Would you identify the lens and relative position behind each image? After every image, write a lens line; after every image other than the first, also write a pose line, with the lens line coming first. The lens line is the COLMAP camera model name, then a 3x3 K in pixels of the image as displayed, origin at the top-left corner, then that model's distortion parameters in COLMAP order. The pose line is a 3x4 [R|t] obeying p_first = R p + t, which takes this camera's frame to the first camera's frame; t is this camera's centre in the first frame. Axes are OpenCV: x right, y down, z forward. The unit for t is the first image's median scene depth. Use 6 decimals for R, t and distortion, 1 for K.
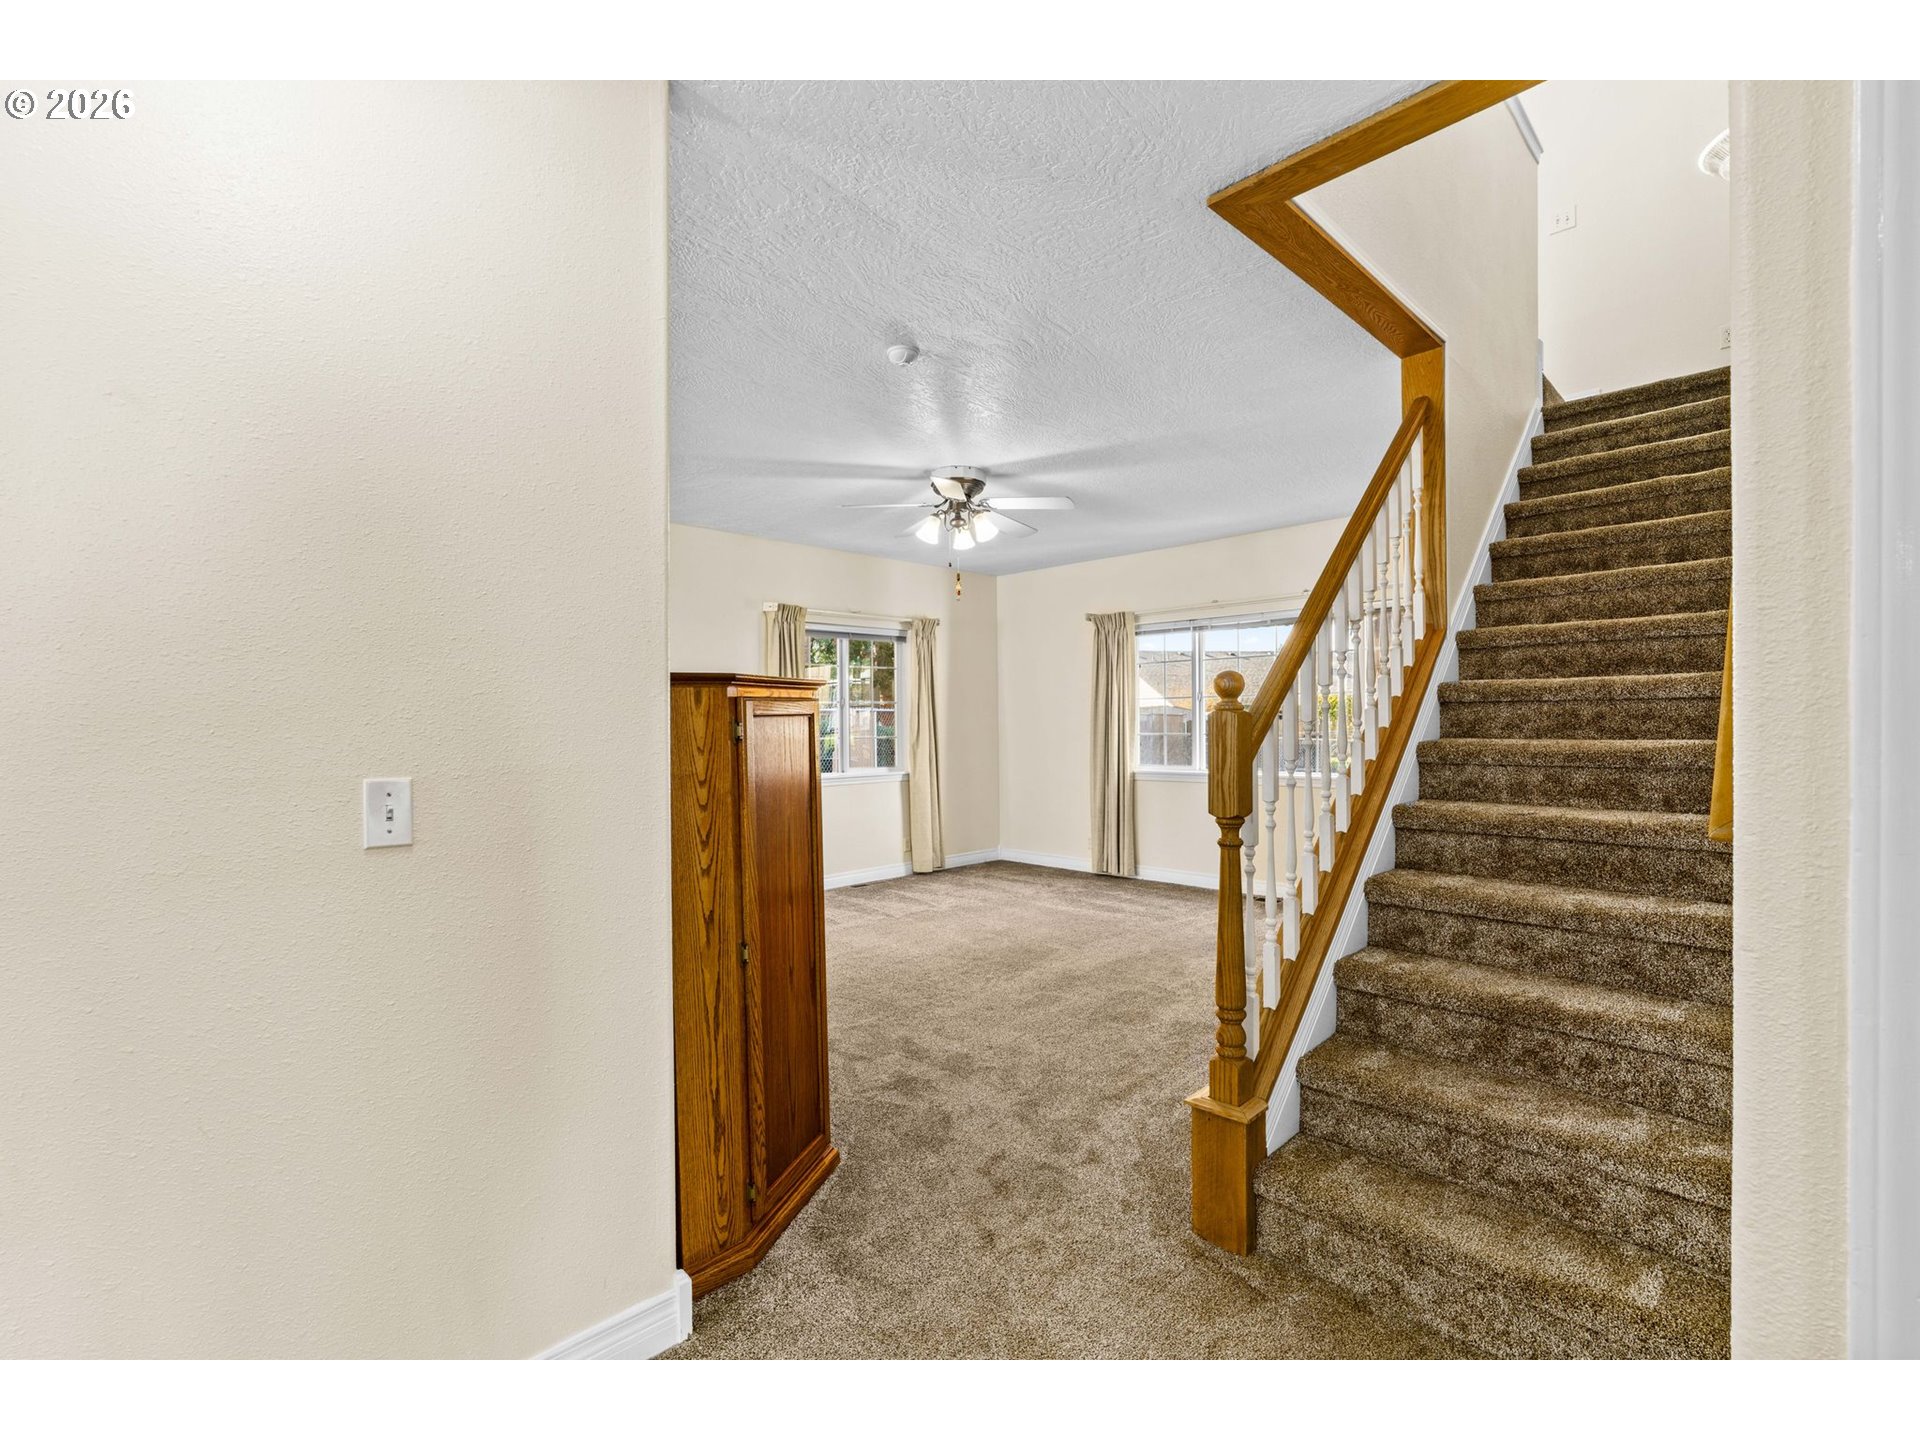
lens RADIAL K [[875.8, 0, 960.0], [0, 875.8, 720.0], [0, 0, 1]] dist [-0.016687, -0.000006]
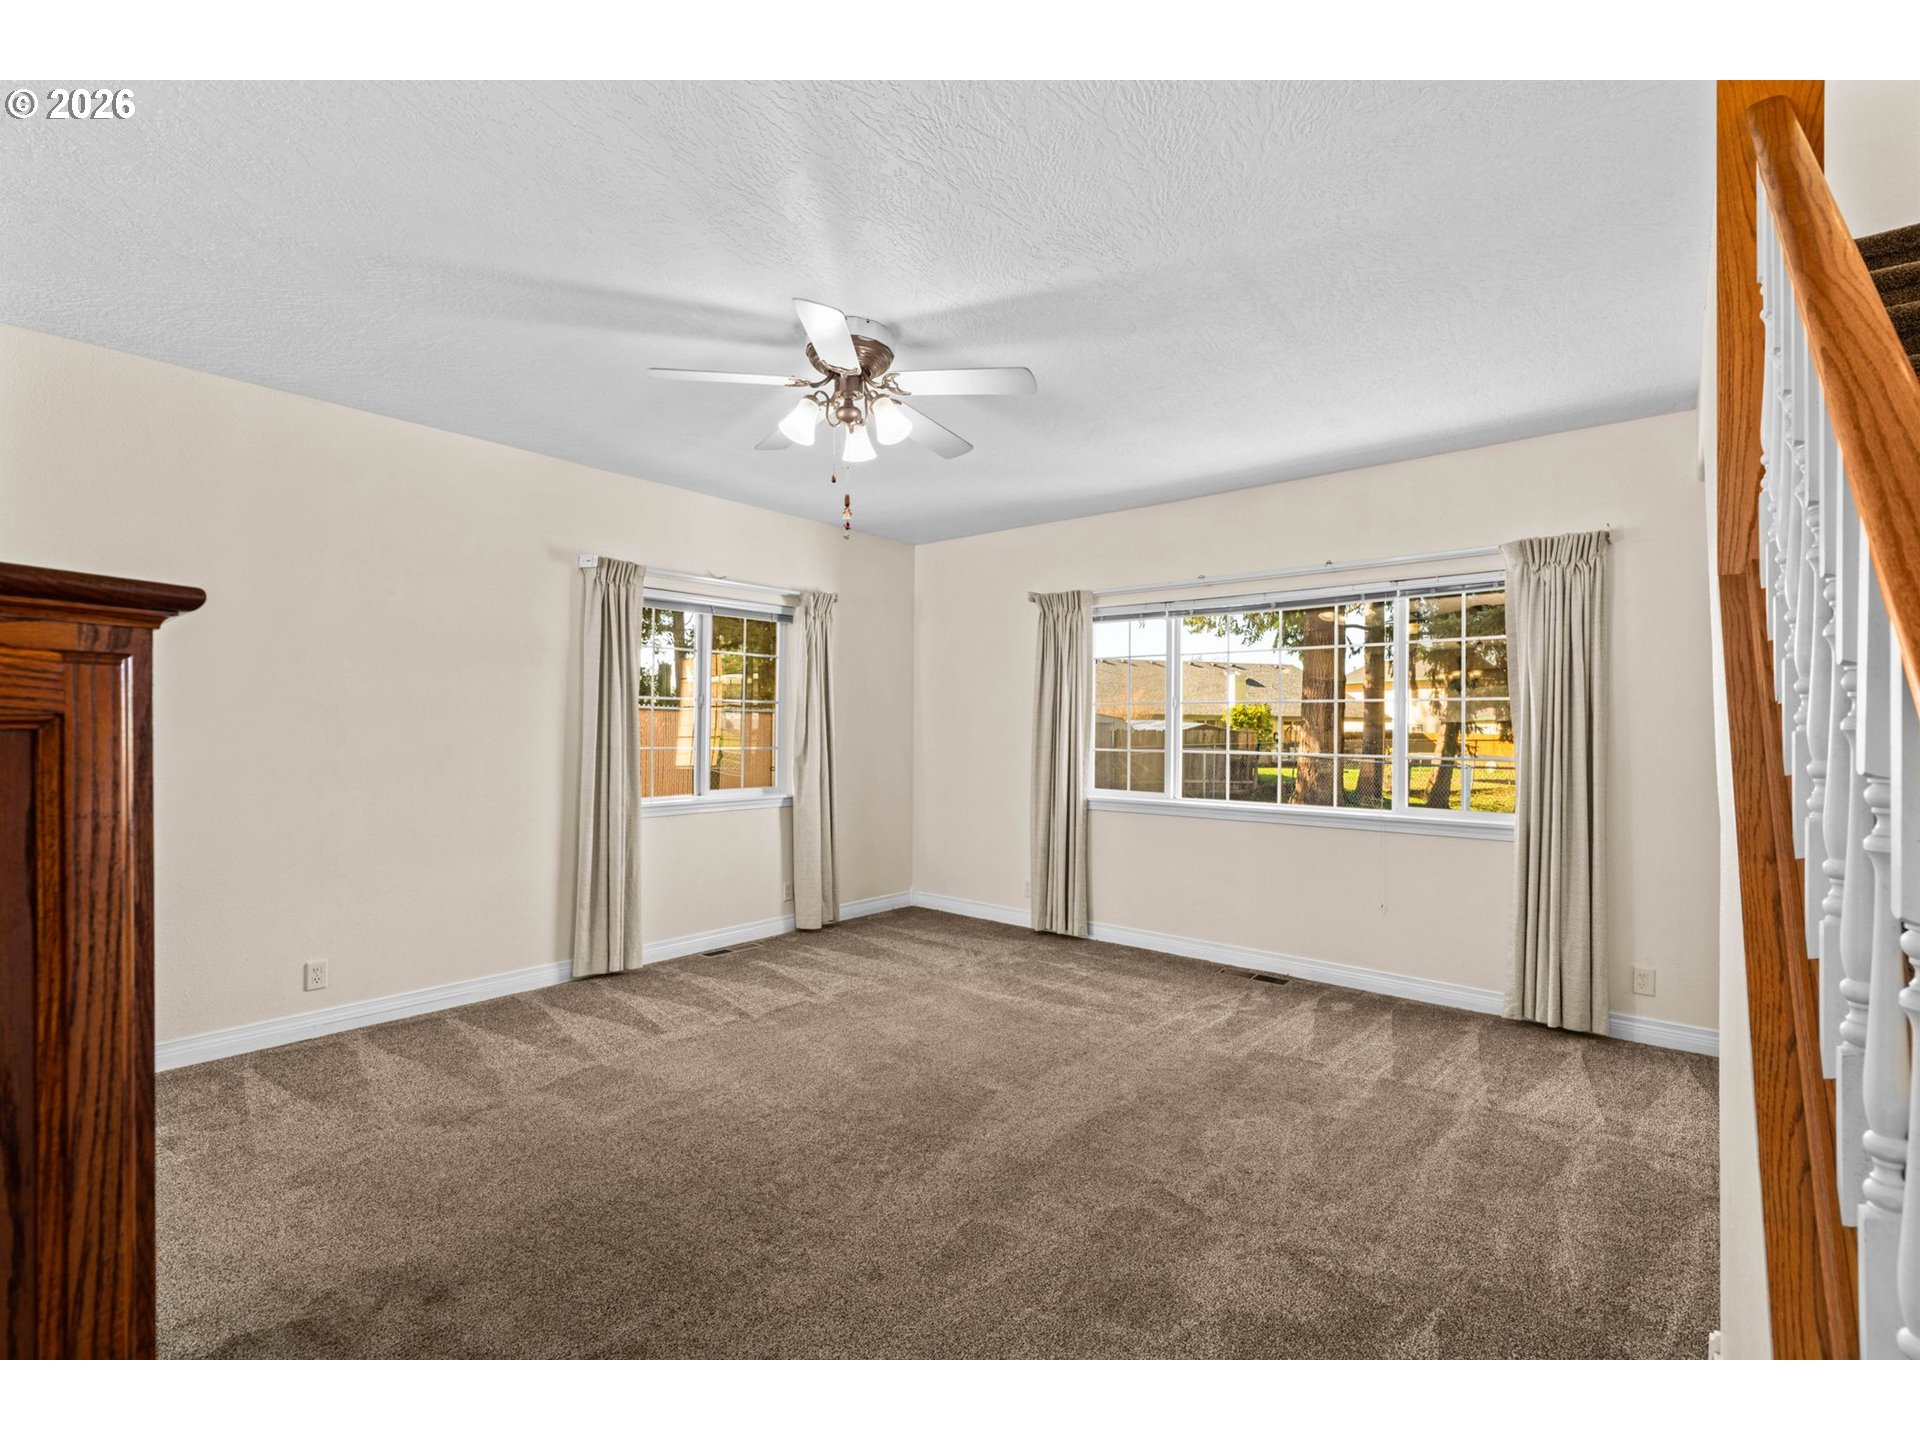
lens RADIAL K [[875.8, 0, 960.0], [0, 875.8, 720.0], [0, 0, 1]] dist [-0.016687, -0.000006]
pose [[0.995725, 0.019464, 0.090291, 0.017786], [-0.018998, 0.999801, -0.006029, -0.003527], [-0.090390, 0.004287, 0.995897, 0.266159]]
